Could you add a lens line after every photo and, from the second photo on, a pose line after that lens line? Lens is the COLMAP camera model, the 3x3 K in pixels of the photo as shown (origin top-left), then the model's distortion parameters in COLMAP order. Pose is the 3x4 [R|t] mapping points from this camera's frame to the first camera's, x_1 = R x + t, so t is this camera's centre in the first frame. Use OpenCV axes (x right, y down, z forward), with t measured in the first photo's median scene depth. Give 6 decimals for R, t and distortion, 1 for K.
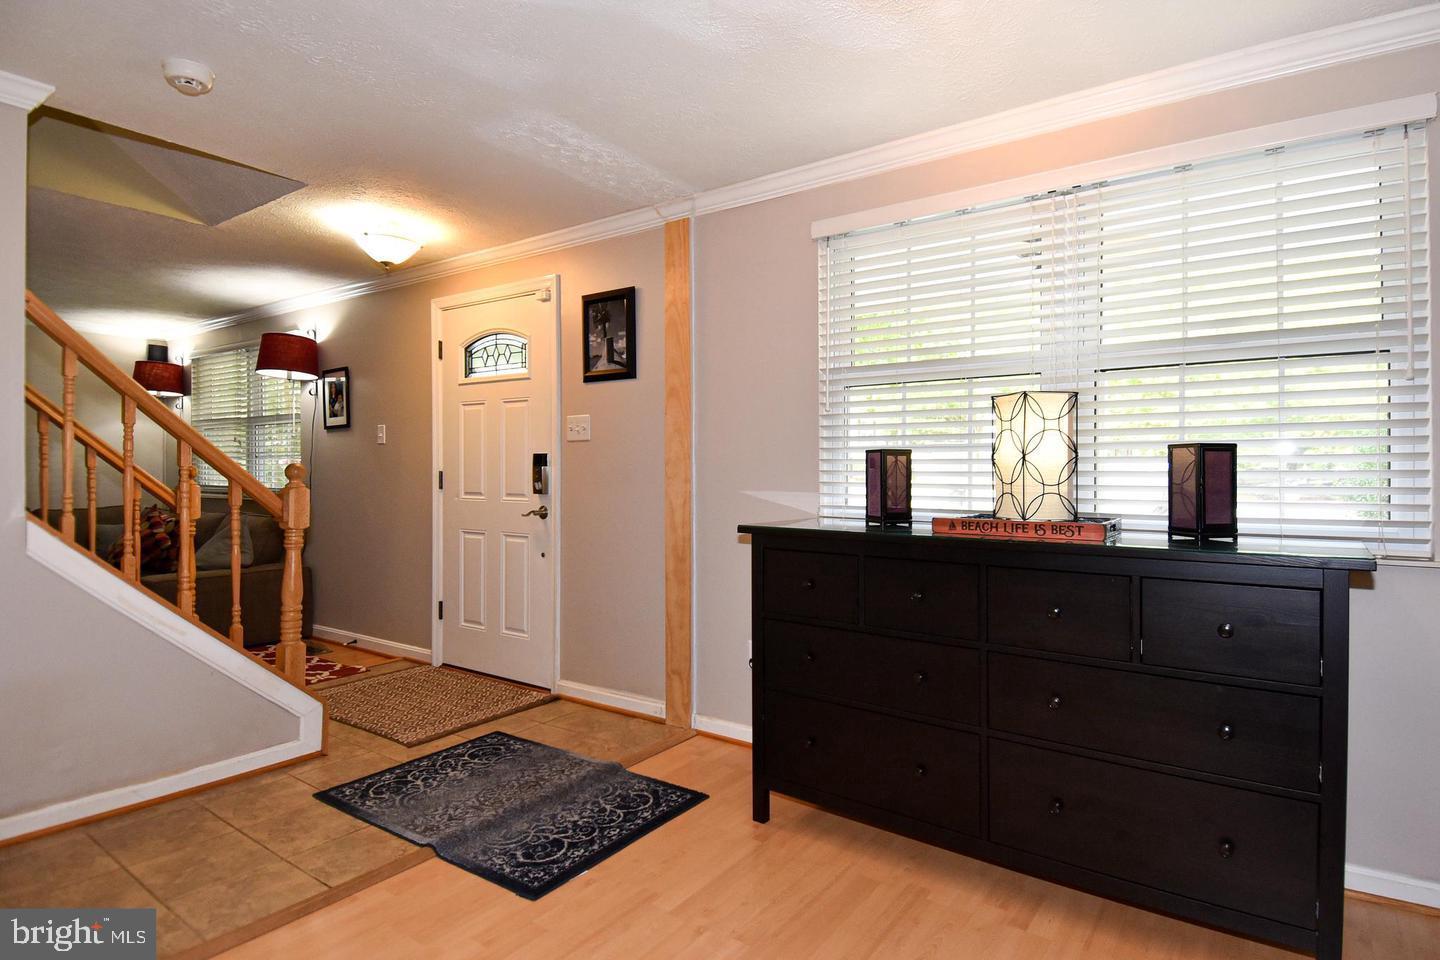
lens RADIAL K [[751.8, 0, 725.4], [0, 751.8, 469.5], [0, 0, 1]] dist [0.041673, -0.053575]
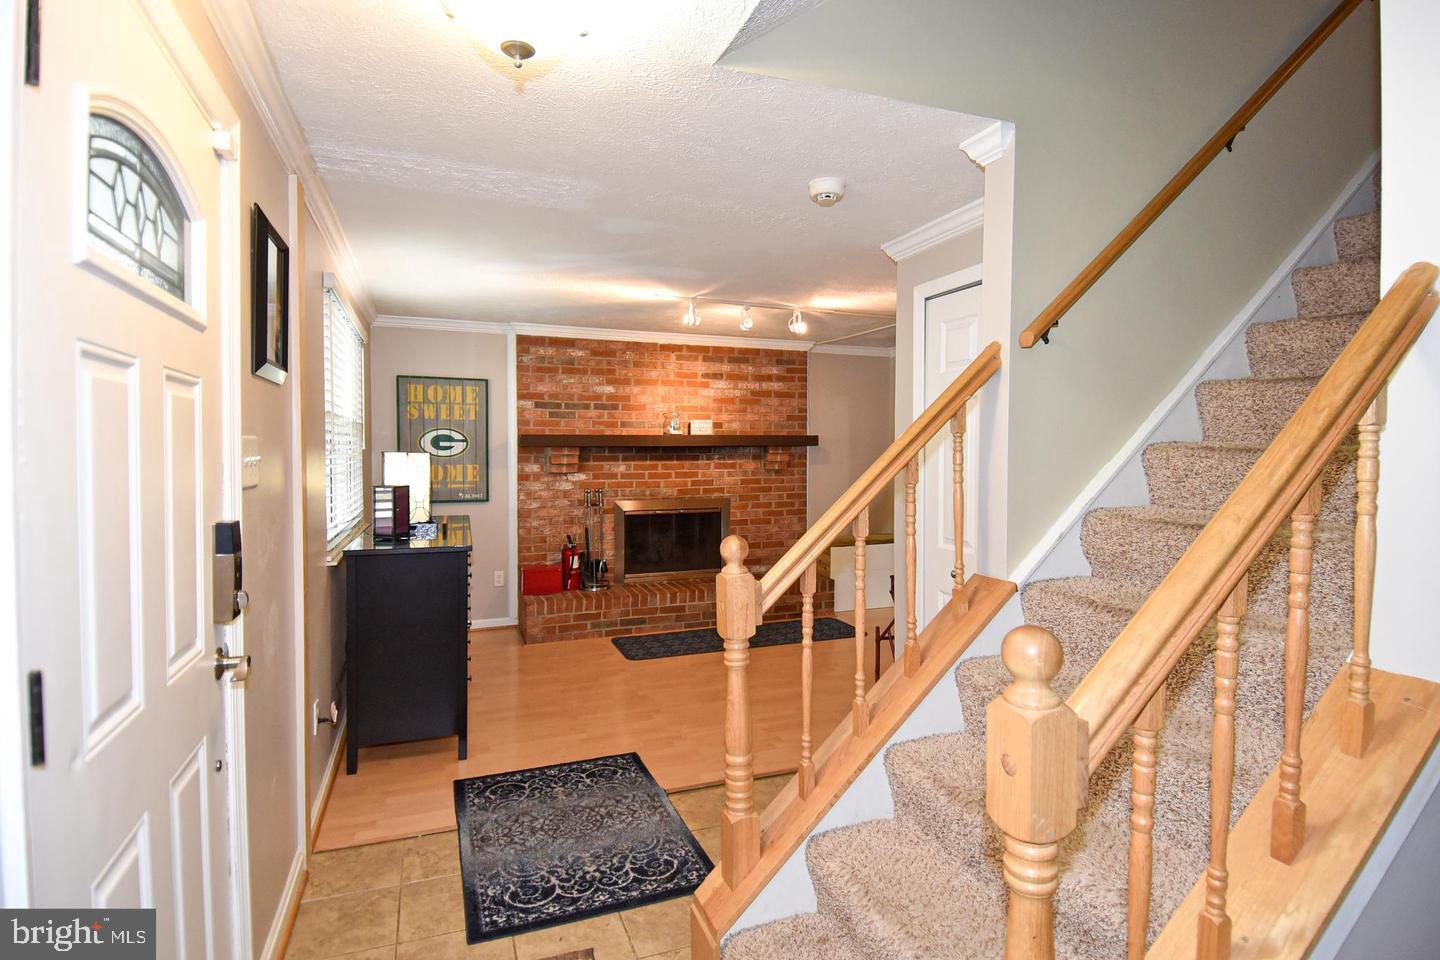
lens RADIAL K [[768.0, 0, 751.8], [0, 768.0, 448.5], [0, 0, 1]] dist [0.064308, -0.063174]
pose [[-0.849536, -0.009931, 0.527437, -1.070076], [-0.009403, 0.999949, 0.003683, -0.107403], [-0.527447, -0.001830, -0.849586, 1.796044]]
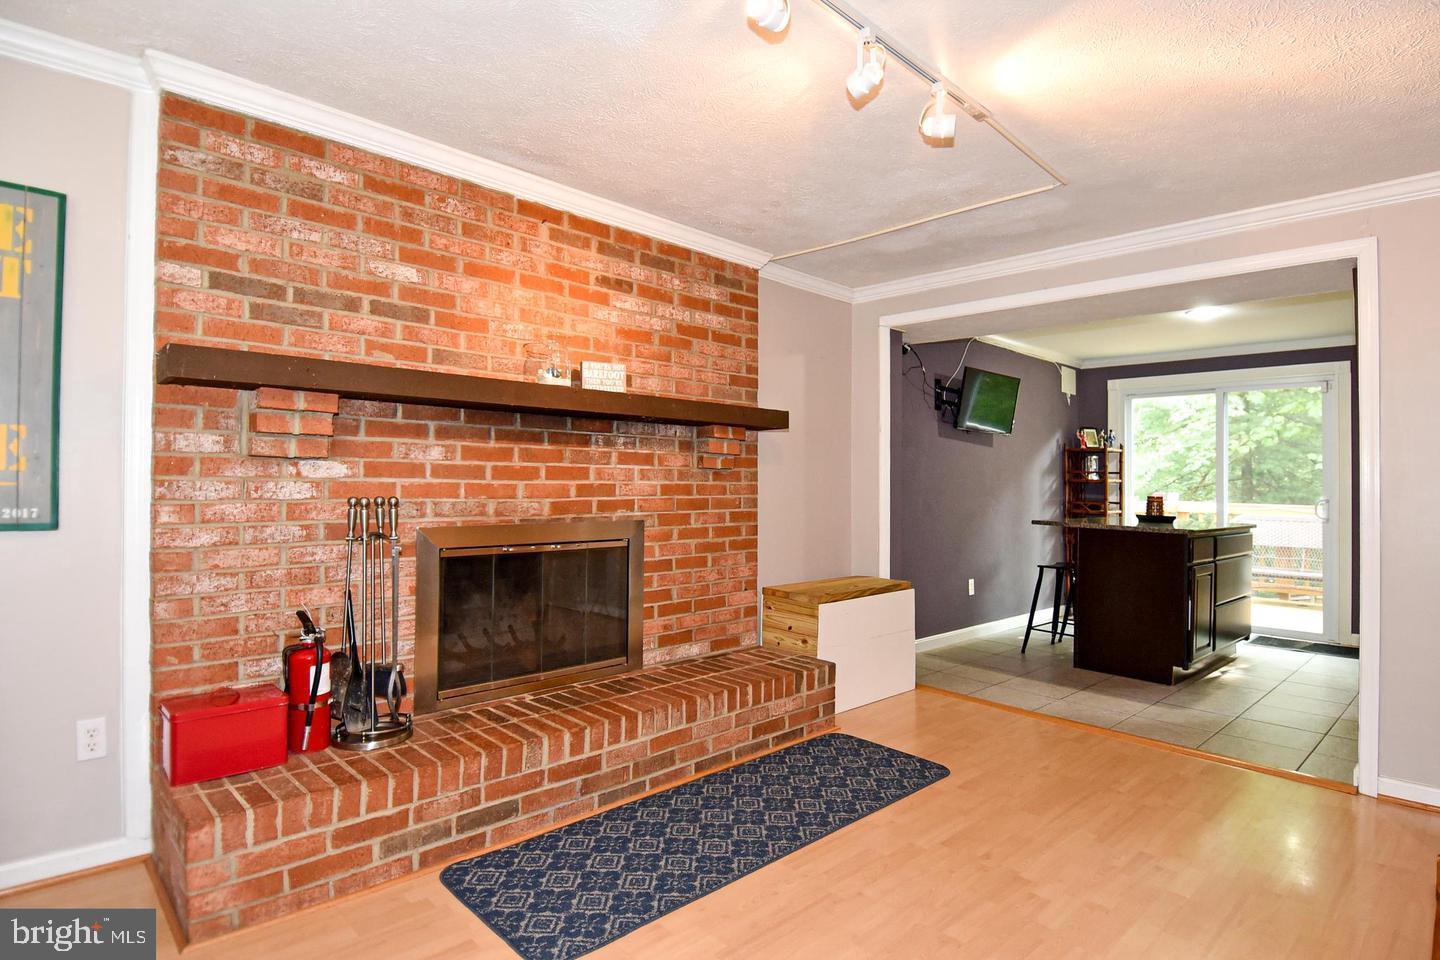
lens RADIAL K [[742.0, 0, 738.2], [0, 742.0, 472.0], [0, 0, 1]] dist [0.051064, -0.055560]
pose [[-0.984280, -0.003857, 0.176571, -0.098628], [-0.009400, 0.999488, -0.030568, 0.016032], [-0.176363, -0.031748, -0.983813, 0.954281]]
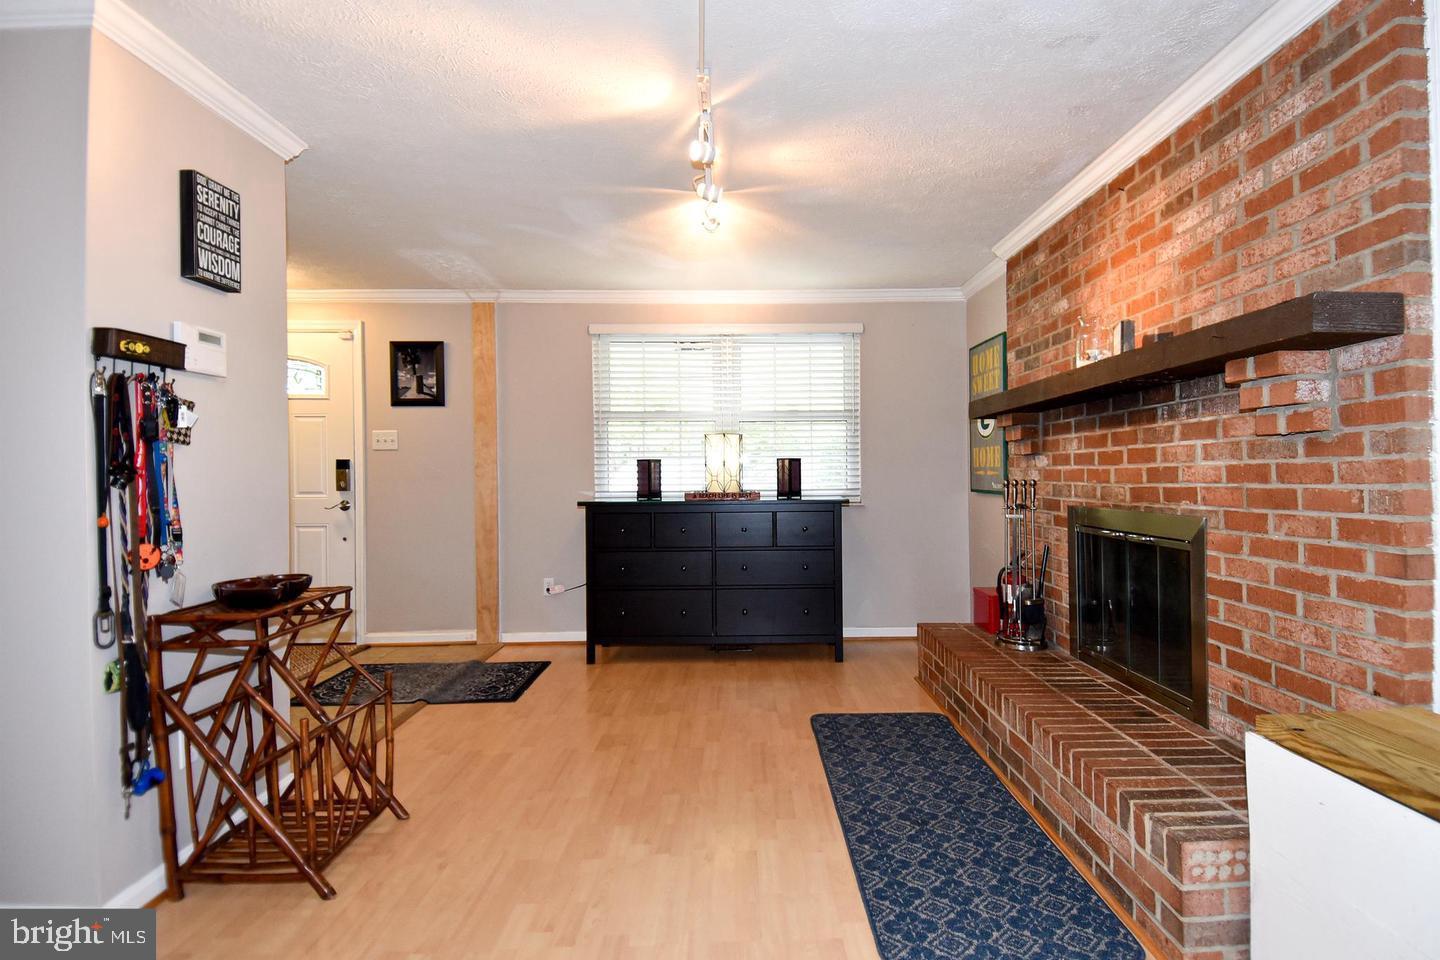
lens RADIAL K [[757.4, 0, 749.6], [0, 757.4, 463.9], [0, 0, 1]] dist [0.050058, -0.056130]
pose [[0.800798, -0.002733, 0.598929, -0.685213], [0.007637, 0.999955, -0.005648, -0.001527], [-0.598886, 0.009097, 0.800782, -0.640992]]
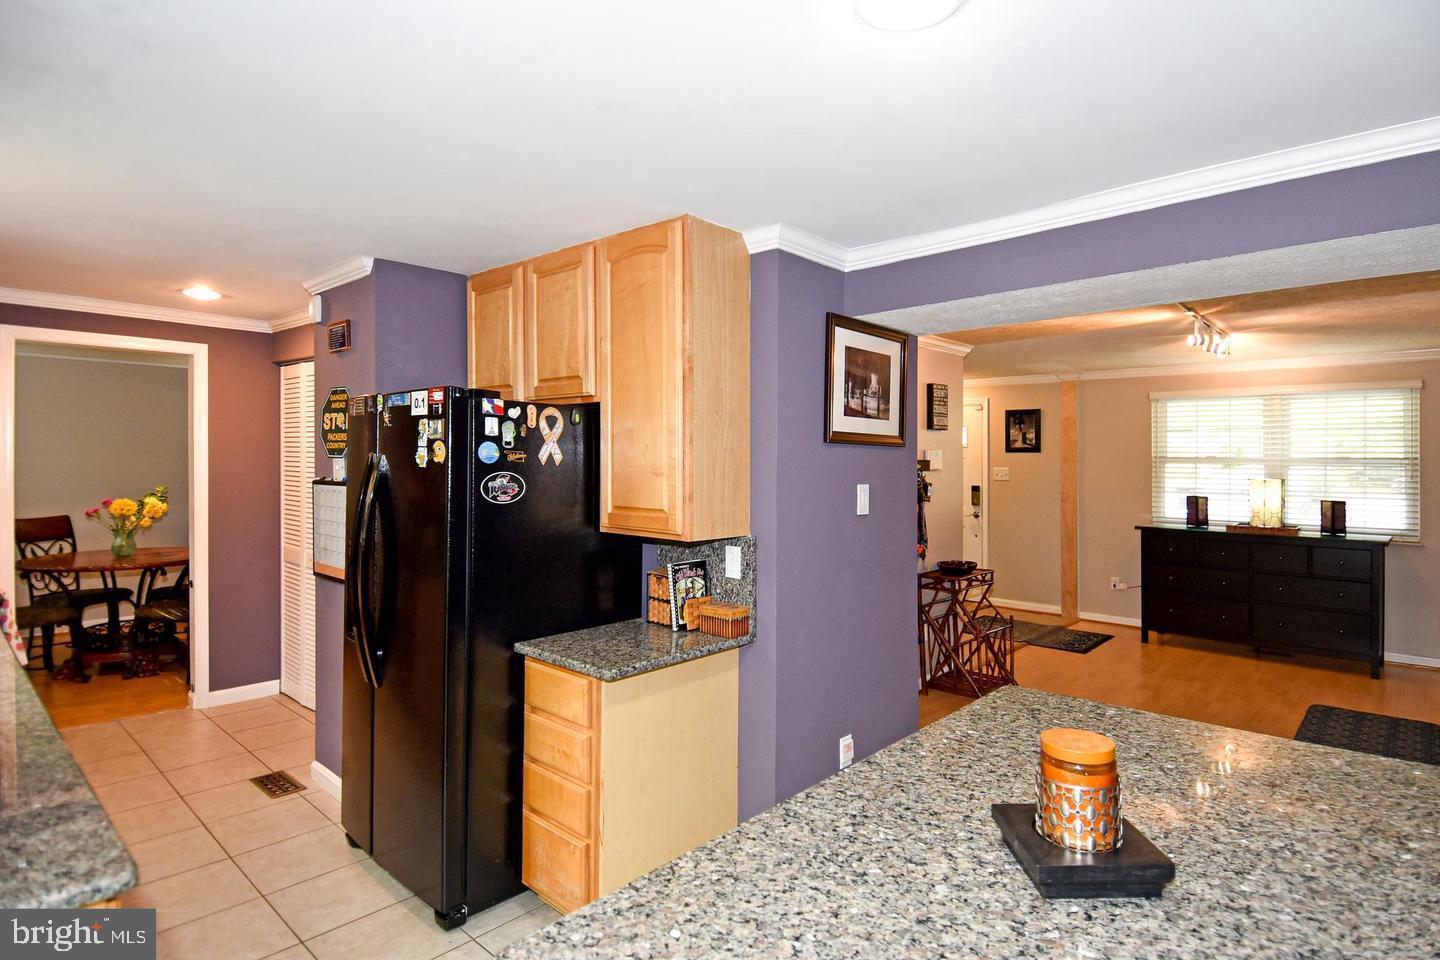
lens RADIAL K [[747.0, 0, 738.7], [0, 747.0, 454.9], [0, 0, 1]] dist [0.056049, -0.053931]
pose [[0.993094, 0.003481, -0.117272, -0.934938], [-0.003299, 0.999993, 0.001746, -0.152211], [0.117278, -0.001347, 0.993098, -1.553907]]
